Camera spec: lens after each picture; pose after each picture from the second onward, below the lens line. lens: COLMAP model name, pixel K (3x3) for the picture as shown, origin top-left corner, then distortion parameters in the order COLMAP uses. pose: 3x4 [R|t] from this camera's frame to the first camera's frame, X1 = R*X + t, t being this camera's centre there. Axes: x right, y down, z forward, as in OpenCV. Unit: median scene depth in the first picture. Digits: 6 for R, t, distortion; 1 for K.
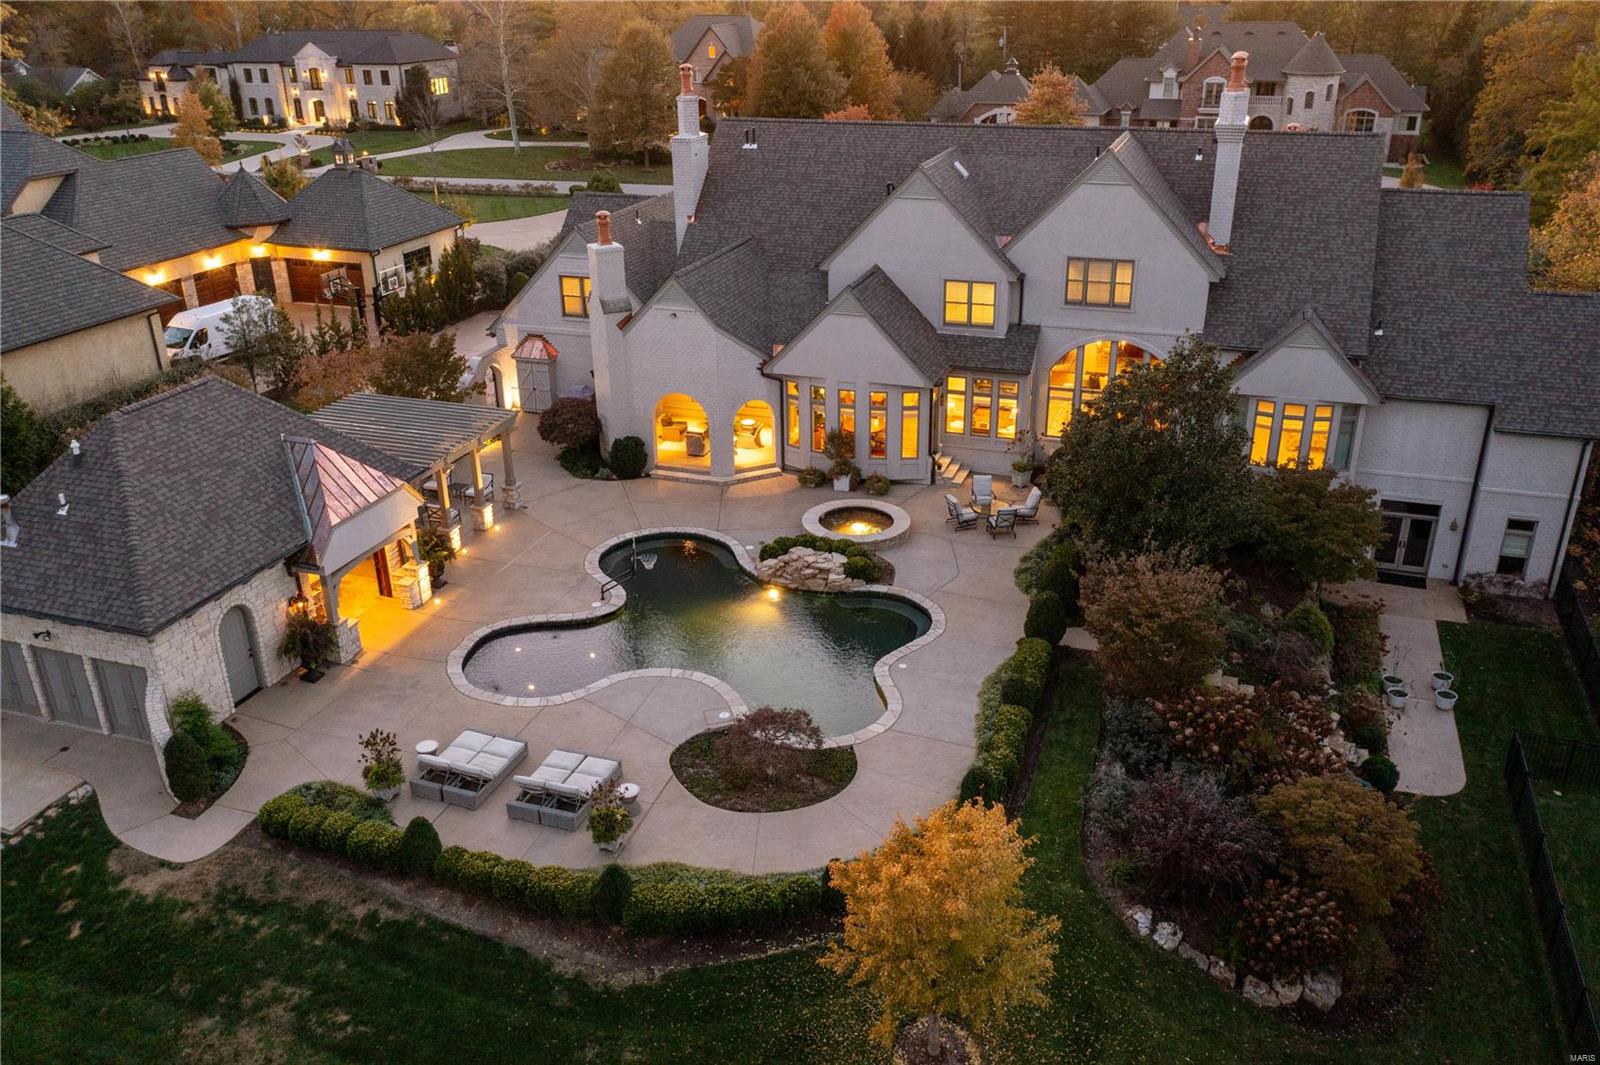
lens RADIAL K [[1267.9, 0, 800.0], [0, 1267.9, 532.5], [0, 0, 1]] dist [0.003106, -0.002399]
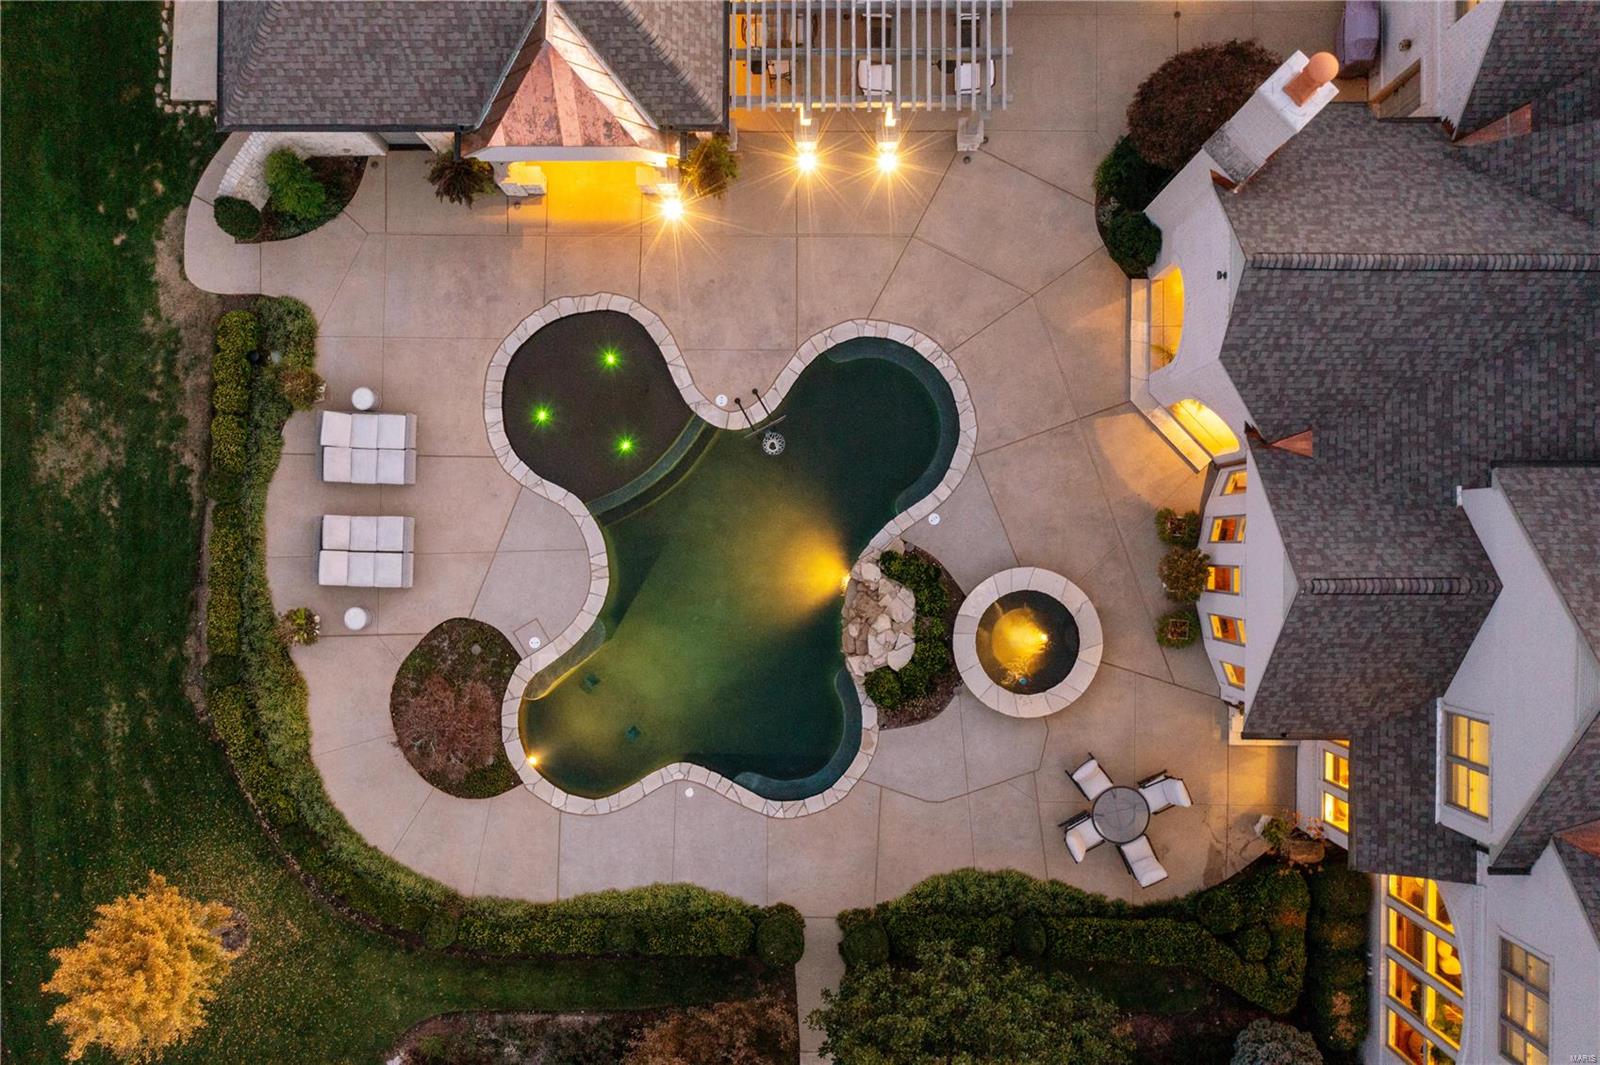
lens RADIAL K [[1242.3, 0, 800.0], [0, 1242.3, 532.5], [0, 0, 1]] dist [-0.009930, -0.003831]
pose [[0.320273, 0.947320, 0.003324, -0.058970], [-0.375459, 0.123713, 0.918545, -0.620301], [0.869745, -0.295433, 0.395302, 0.629723]]
